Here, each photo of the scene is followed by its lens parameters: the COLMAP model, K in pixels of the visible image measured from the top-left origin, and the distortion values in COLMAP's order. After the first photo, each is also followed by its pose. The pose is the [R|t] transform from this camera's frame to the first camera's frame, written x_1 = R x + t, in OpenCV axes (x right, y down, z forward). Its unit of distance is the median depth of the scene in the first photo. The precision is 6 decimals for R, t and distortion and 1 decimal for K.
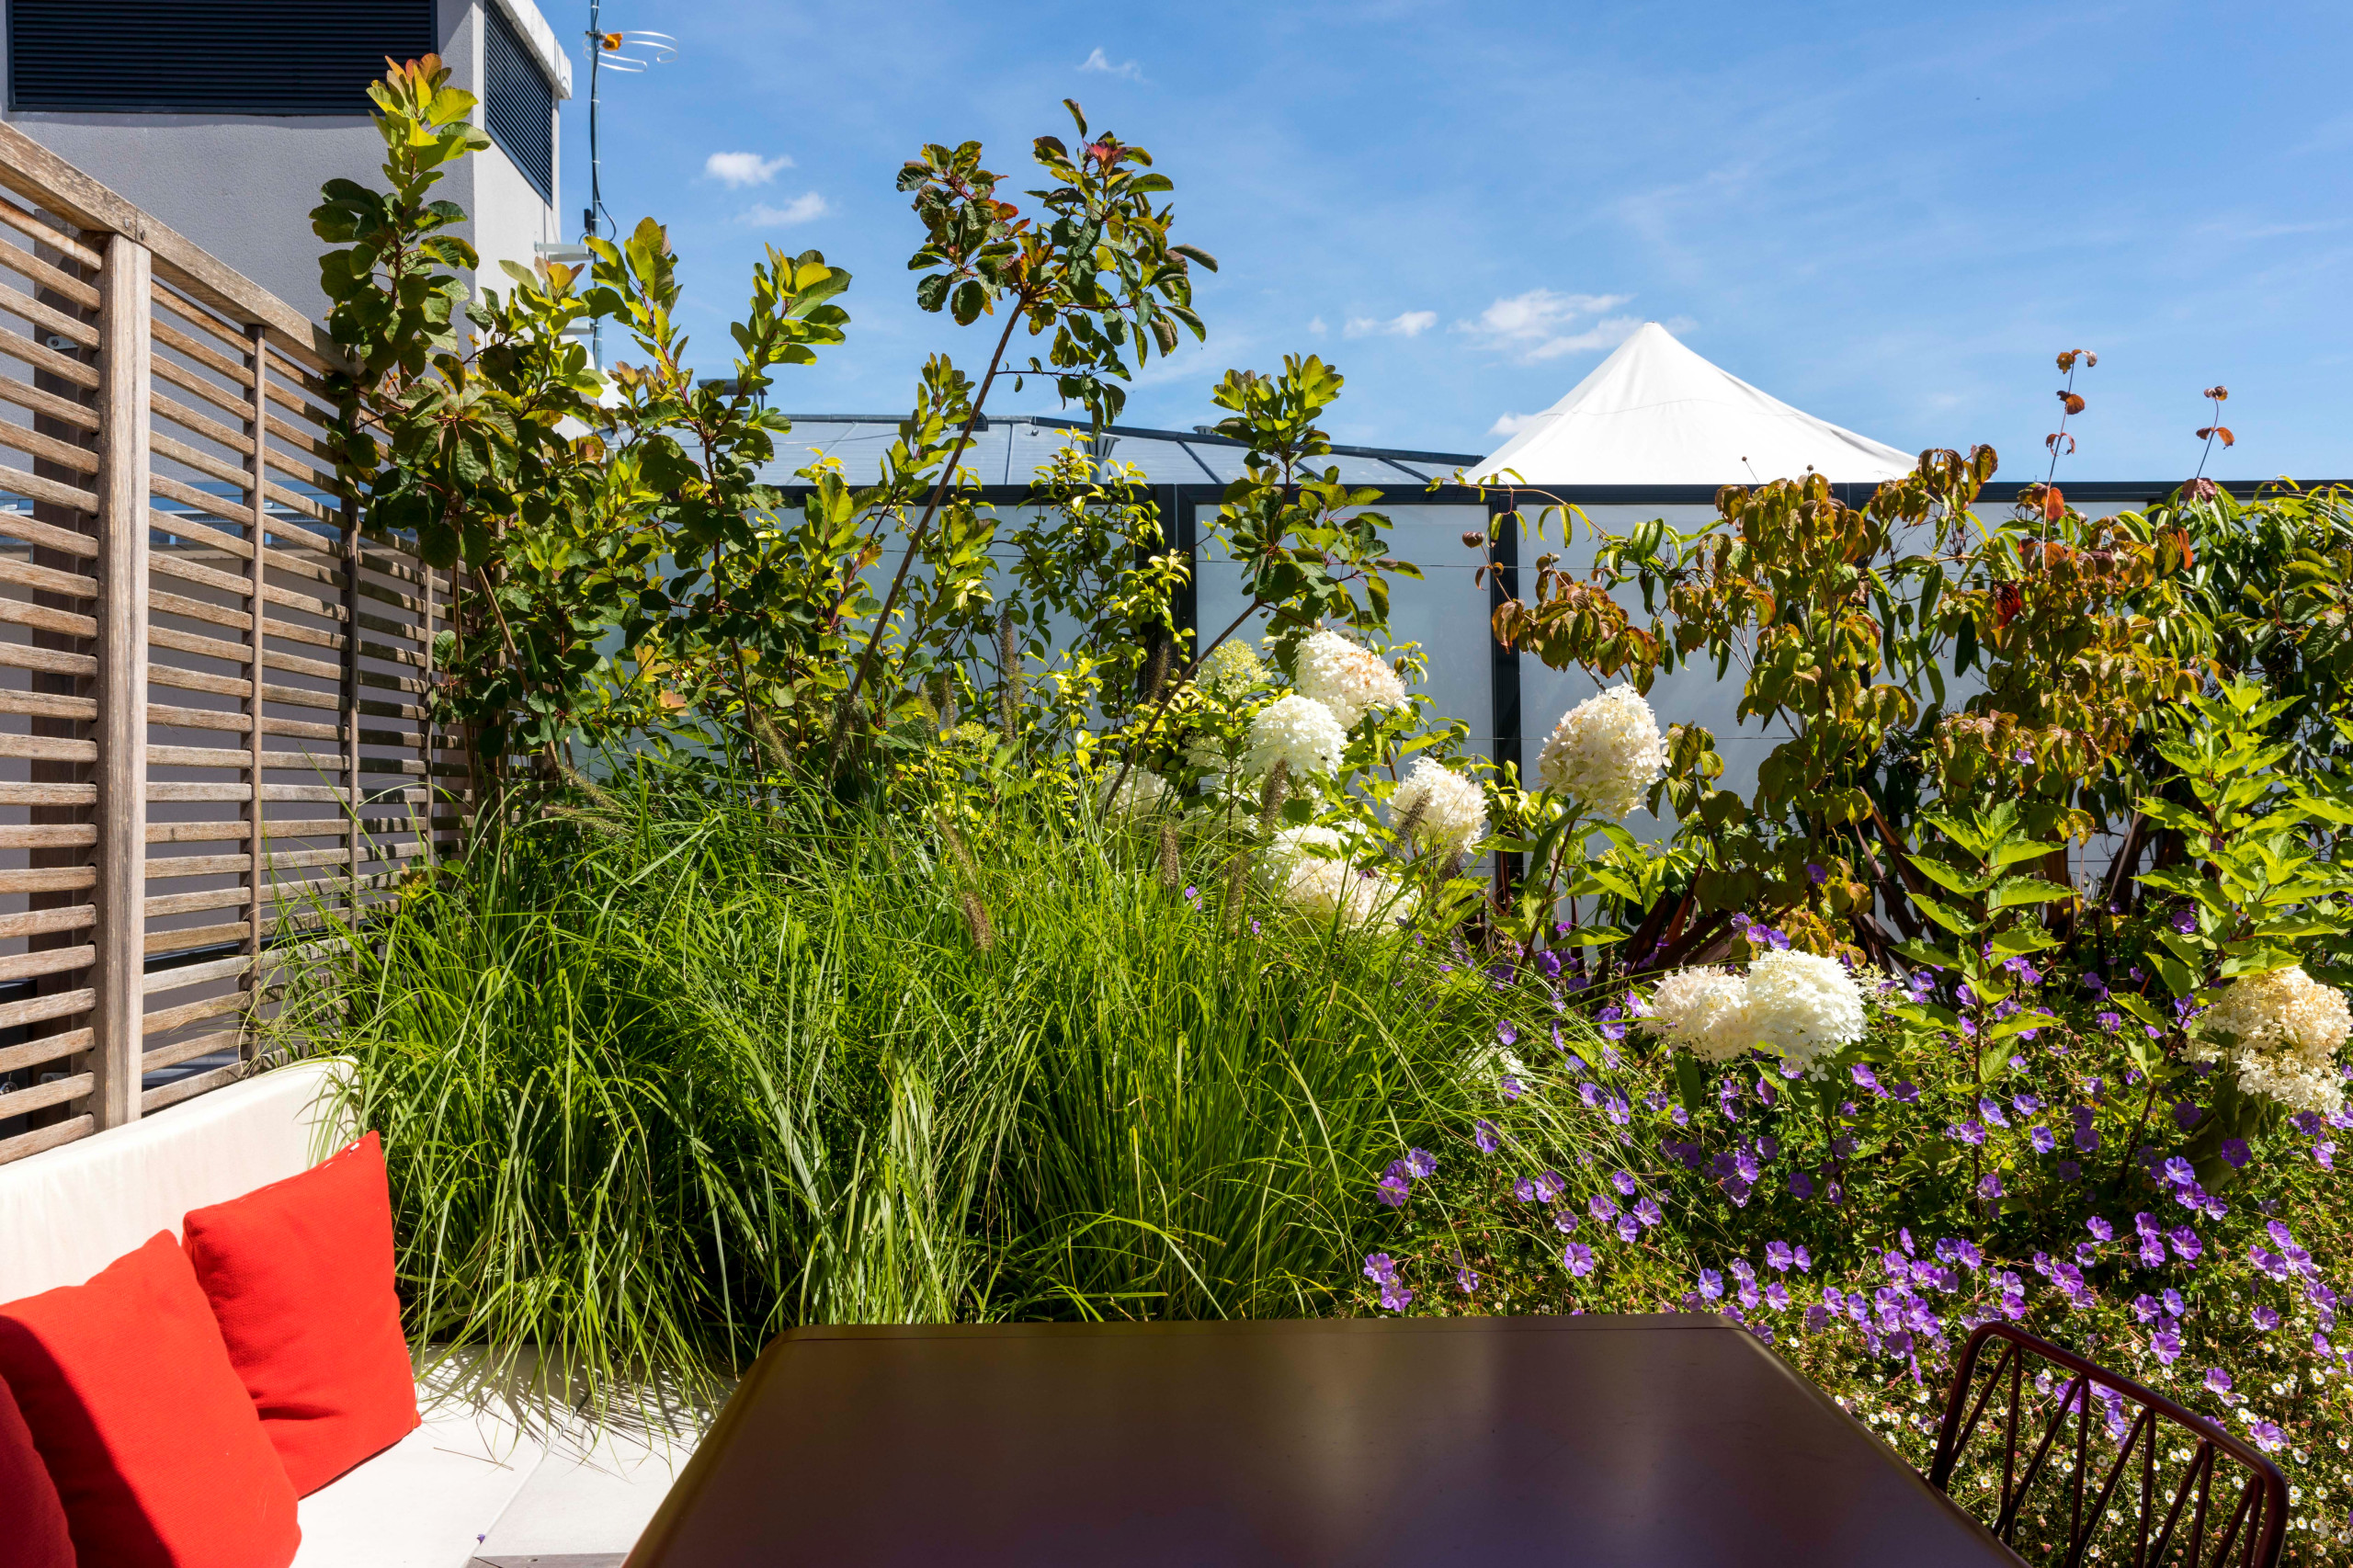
lens RADIAL K [[2239.7, 0, 1176.5], [0, 2239.7, 784.0], [0, 0, 1]] dist [0.013320, 0.004150]
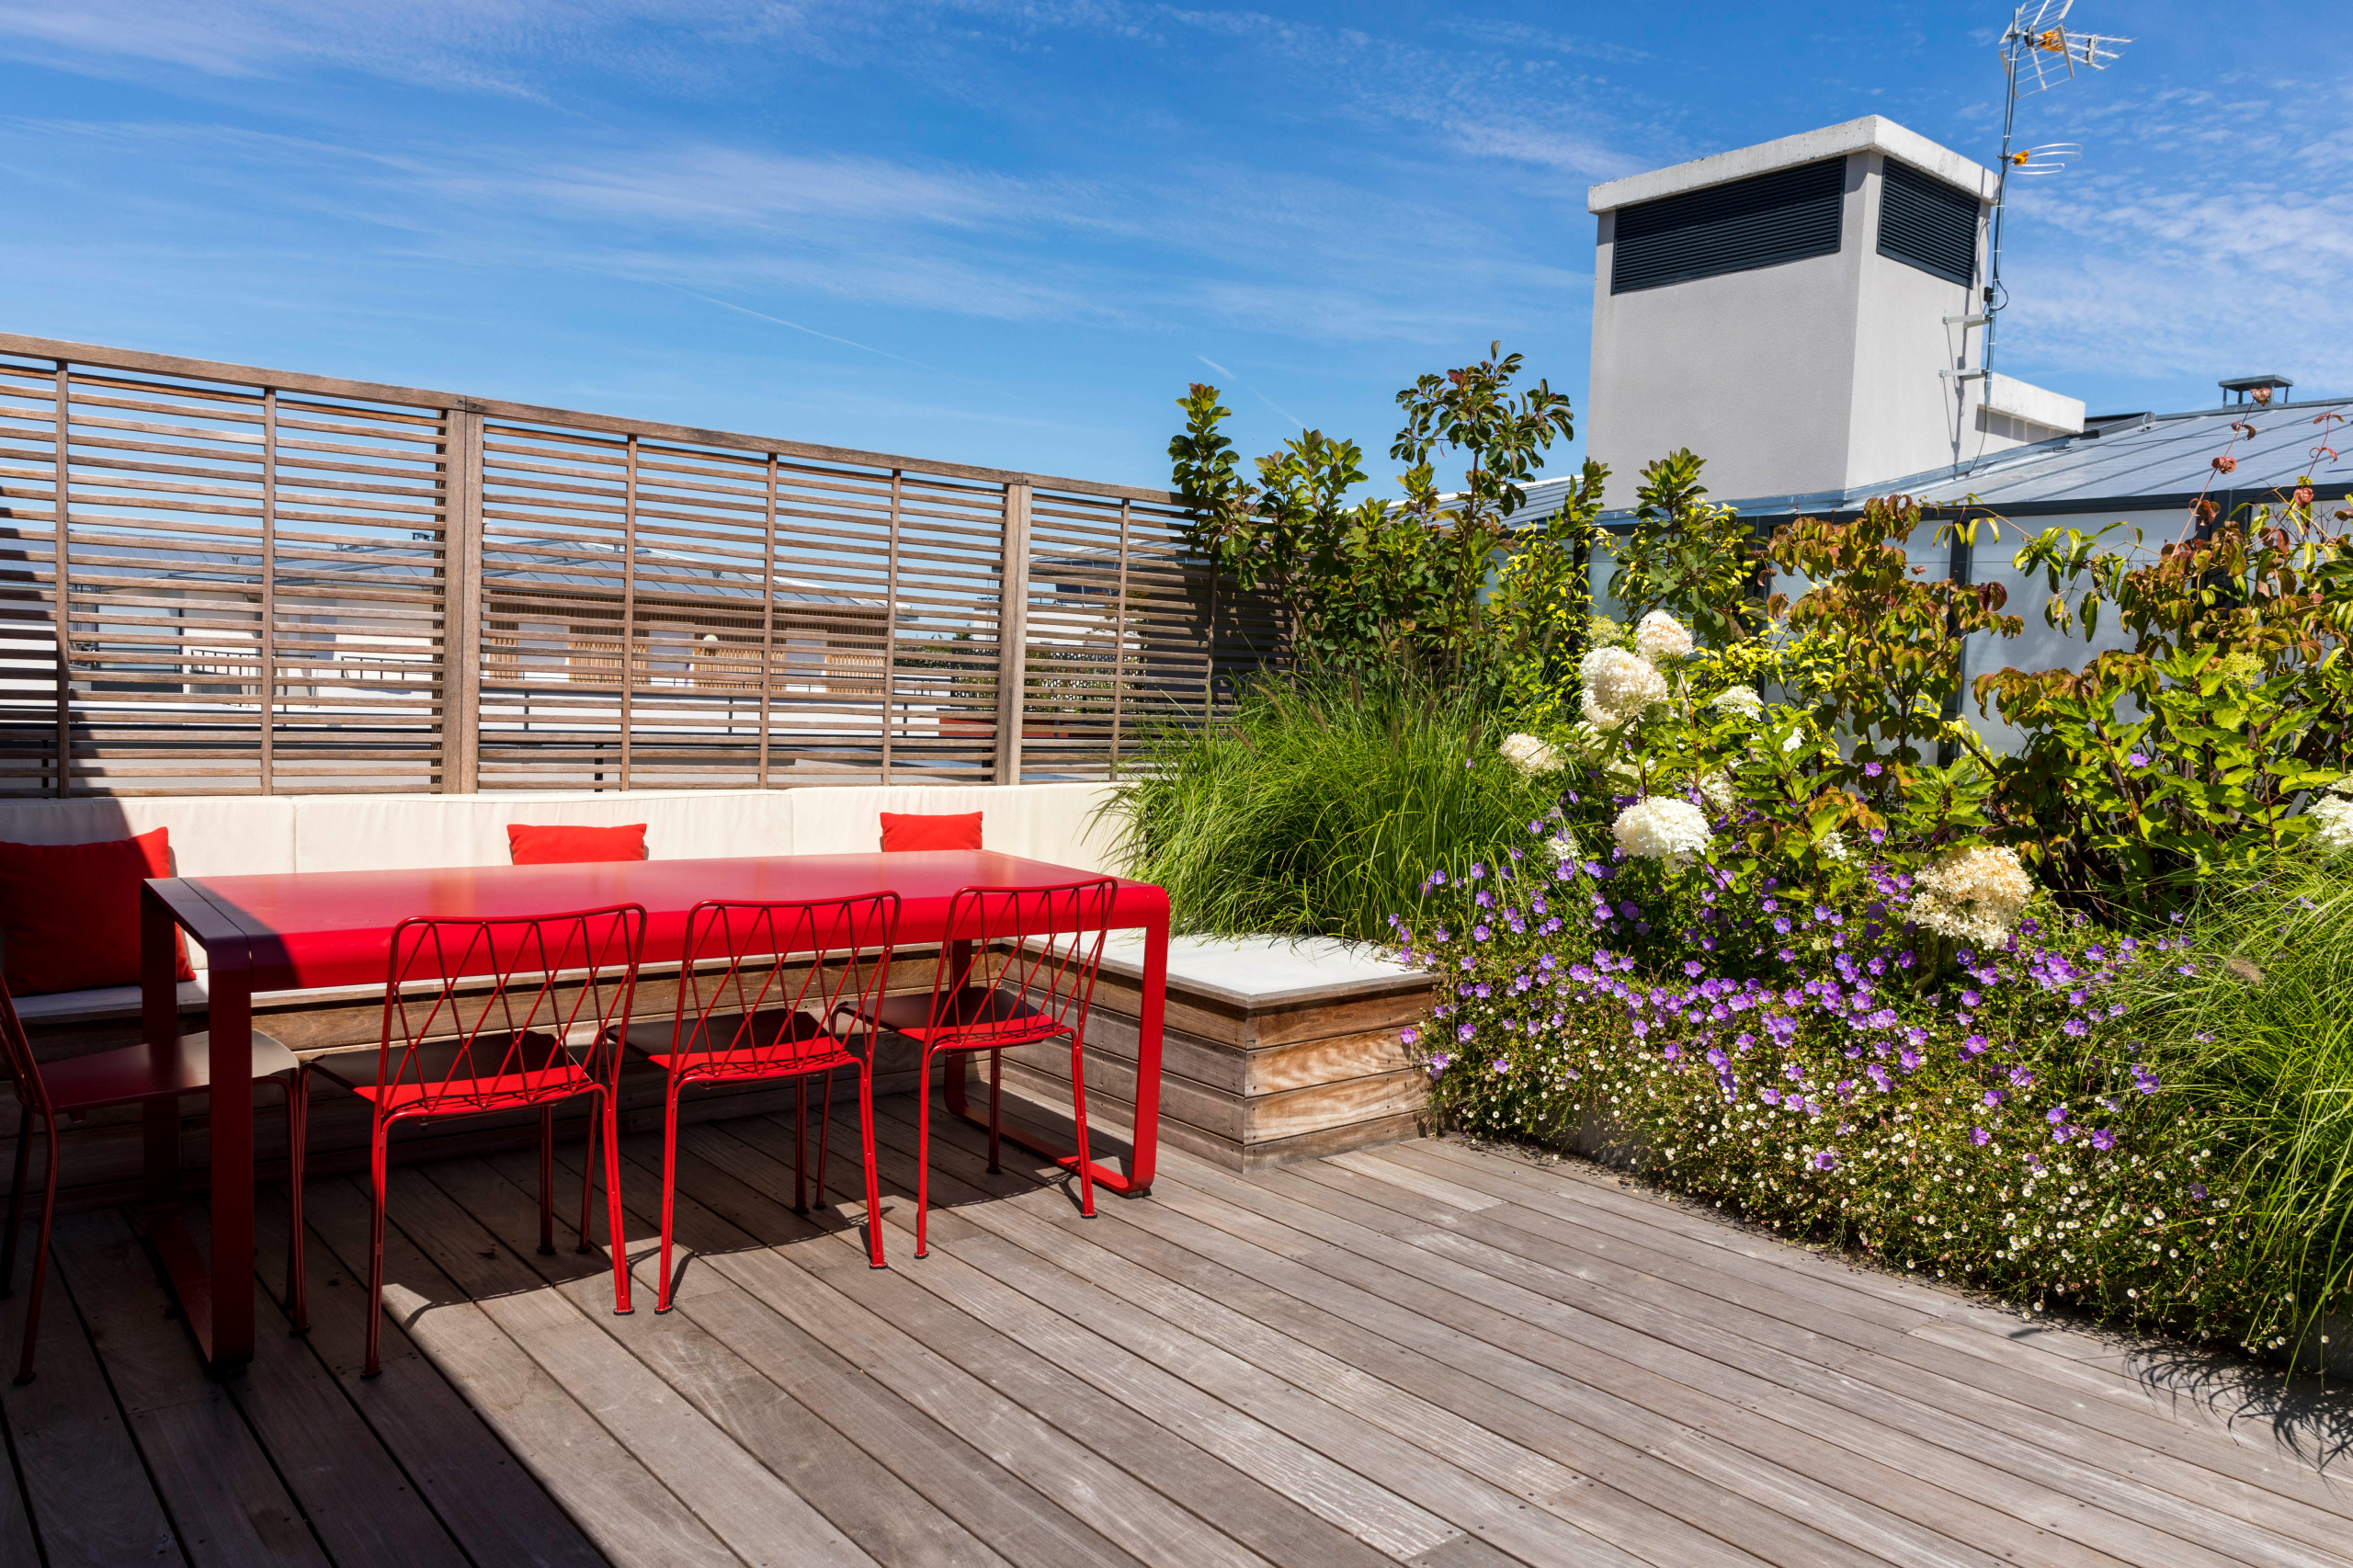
lens RADIAL K [[1671.4, 0, 1186.6], [0, 1671.4, 786.3], [0, 0, 1]] dist [0.020028, -0.005466]
pose [[0.594463, 0.085254, -0.799591, 0.917889], [-0.041074, 0.996285, 0.075688, -0.016777], [0.803073, -0.012151, 0.595757, -0.075973]]
